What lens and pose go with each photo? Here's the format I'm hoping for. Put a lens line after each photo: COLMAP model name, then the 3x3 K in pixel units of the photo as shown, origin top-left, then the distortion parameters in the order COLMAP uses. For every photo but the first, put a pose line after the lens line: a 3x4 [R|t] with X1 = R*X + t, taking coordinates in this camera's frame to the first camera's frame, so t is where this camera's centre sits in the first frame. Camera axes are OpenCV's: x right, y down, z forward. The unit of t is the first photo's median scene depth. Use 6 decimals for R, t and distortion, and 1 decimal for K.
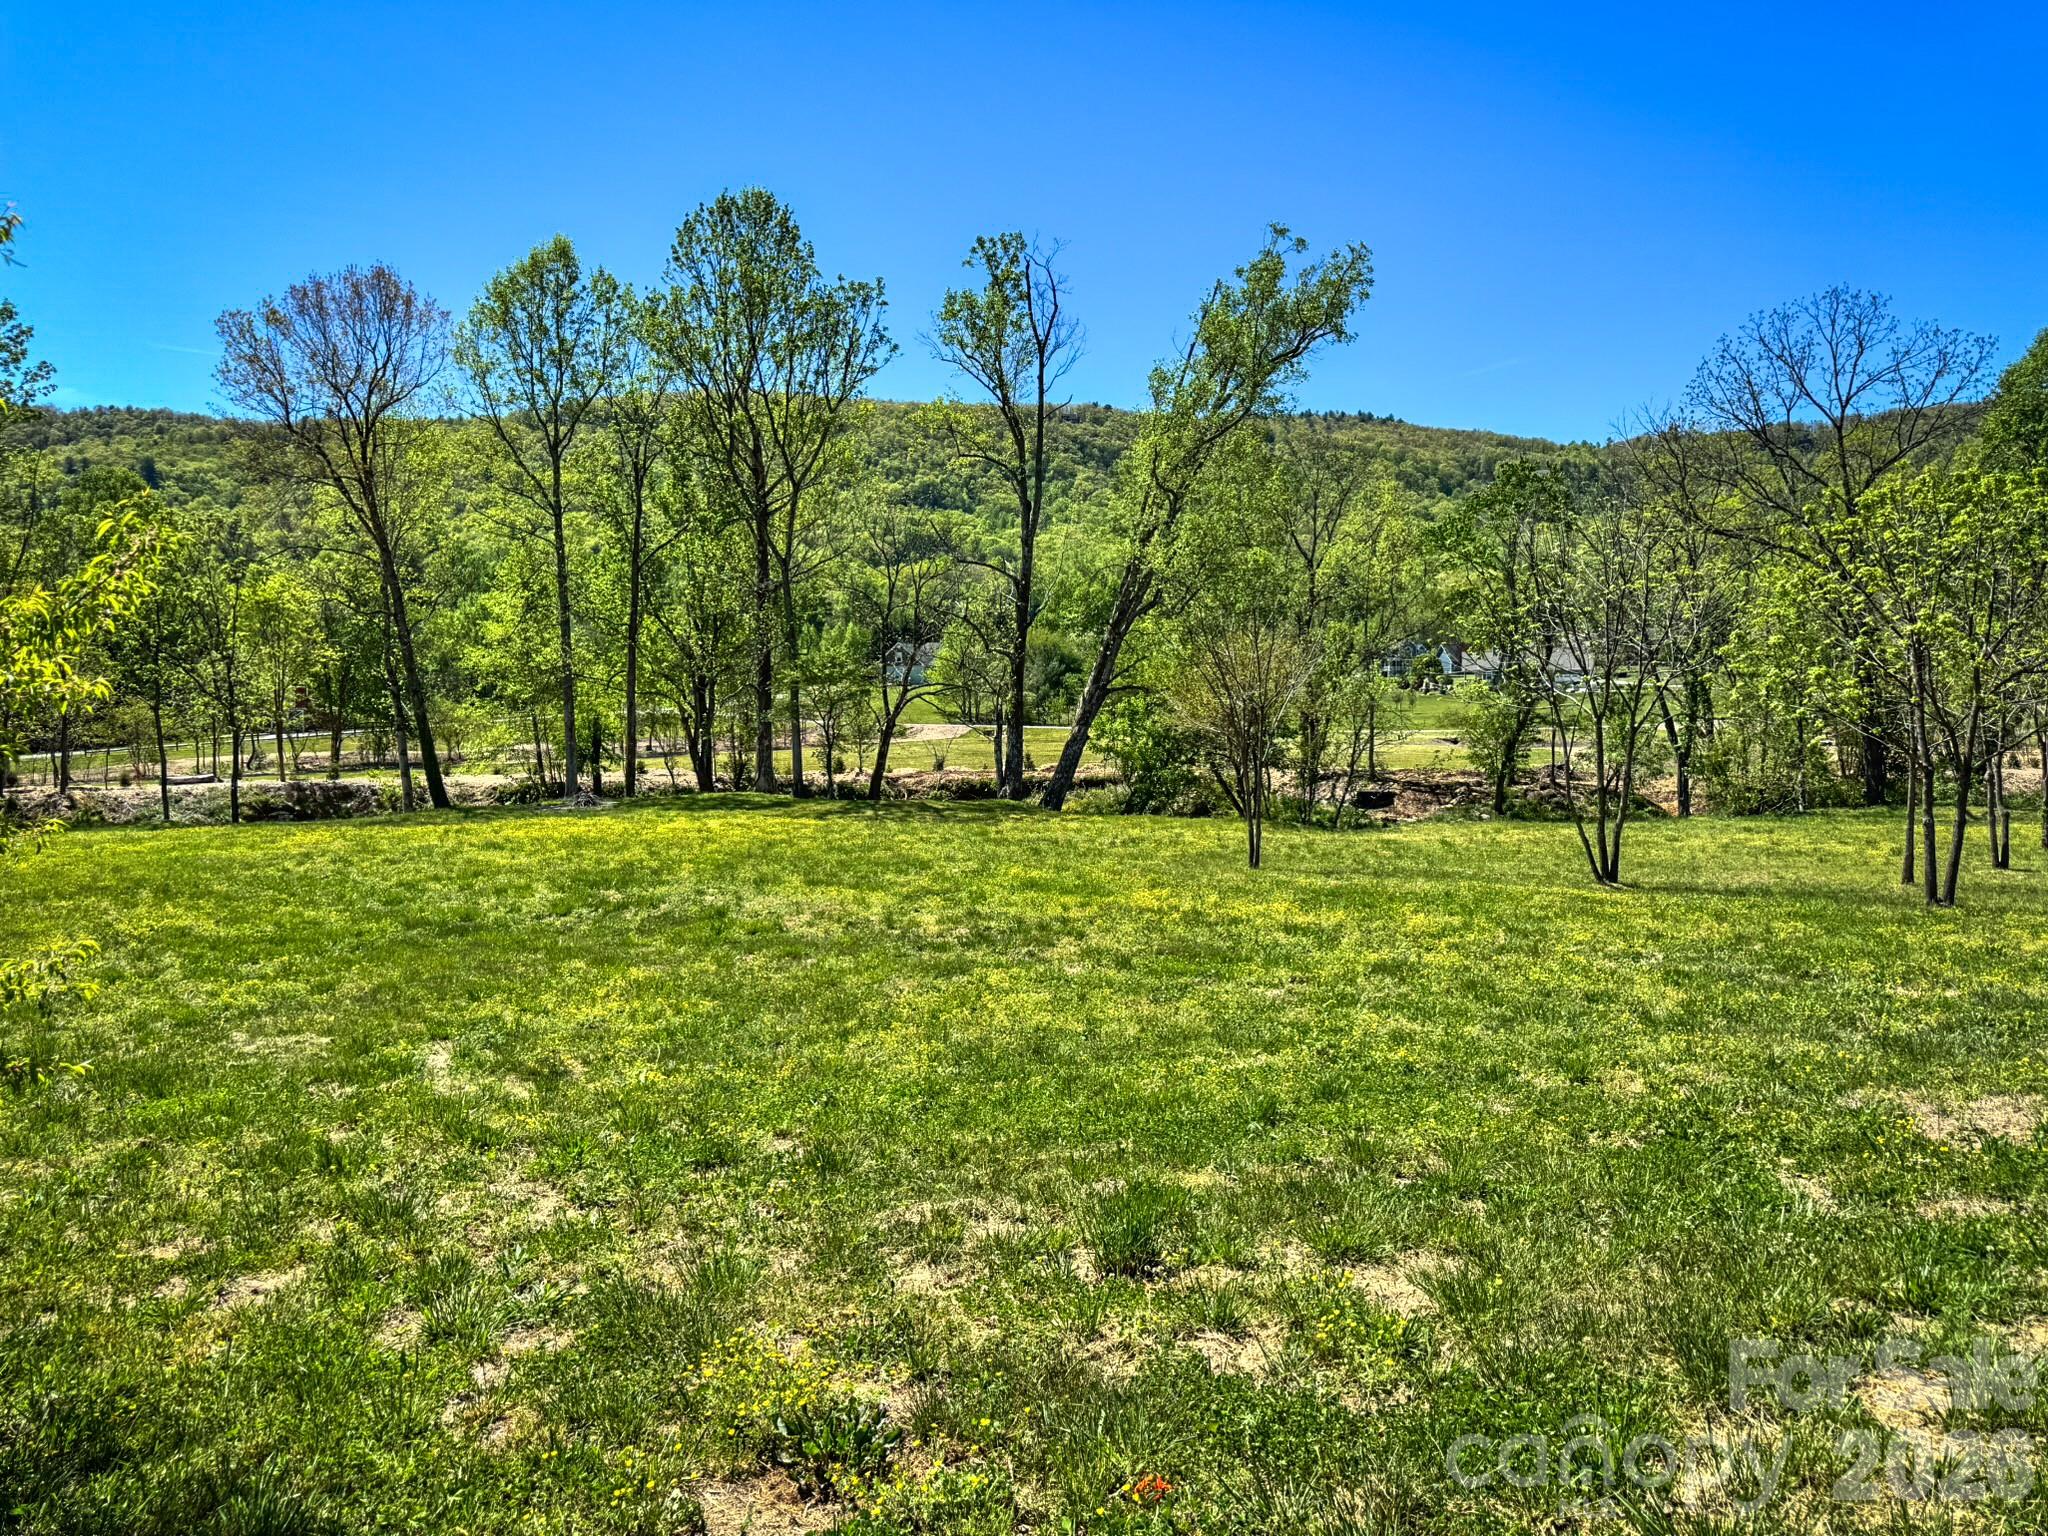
lens RADIAL K [[1434.7, 0, 1024.0], [0, 1434.7, 768.0], [0, 0, 1]] dist [0.060503, -0.000910]
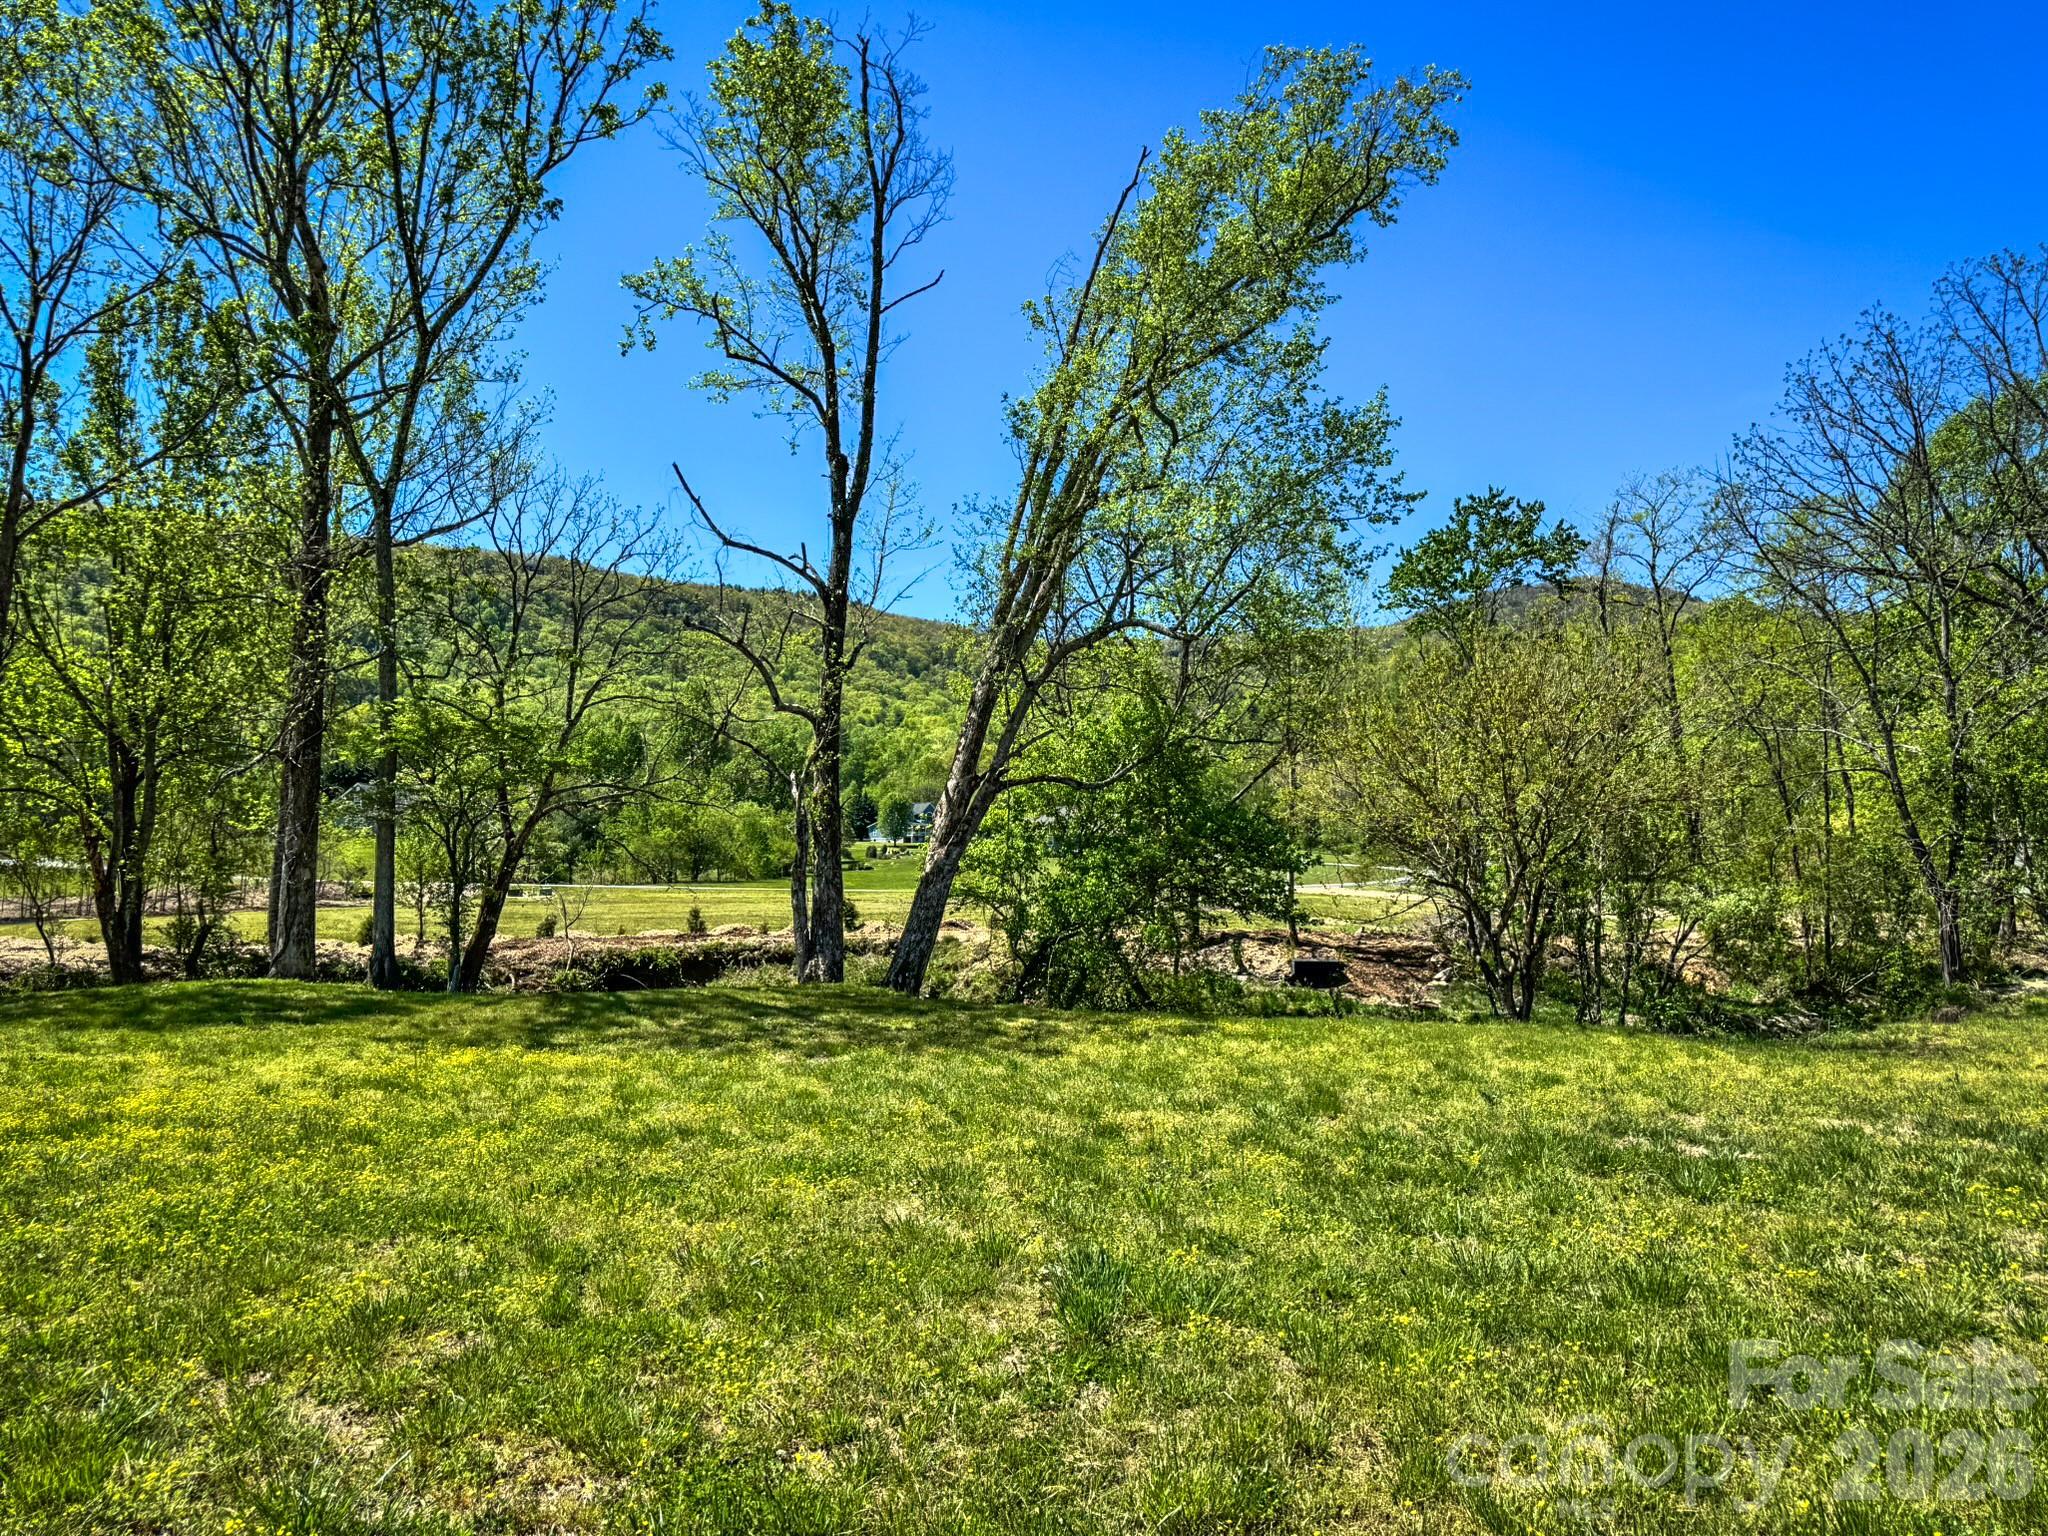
lens RADIAL K [[1434.7, 0, 1024.0], [0, 1434.7, 768.0], [0, 0, 1]] dist [0.060503, -0.000910]
pose [[0.930401, 0.037842, 0.364584, -0.126687], [0.006737, 0.992723, -0.120232, 0.007114], [-0.366481, 0.114320, 0.923376, 0.433643]]
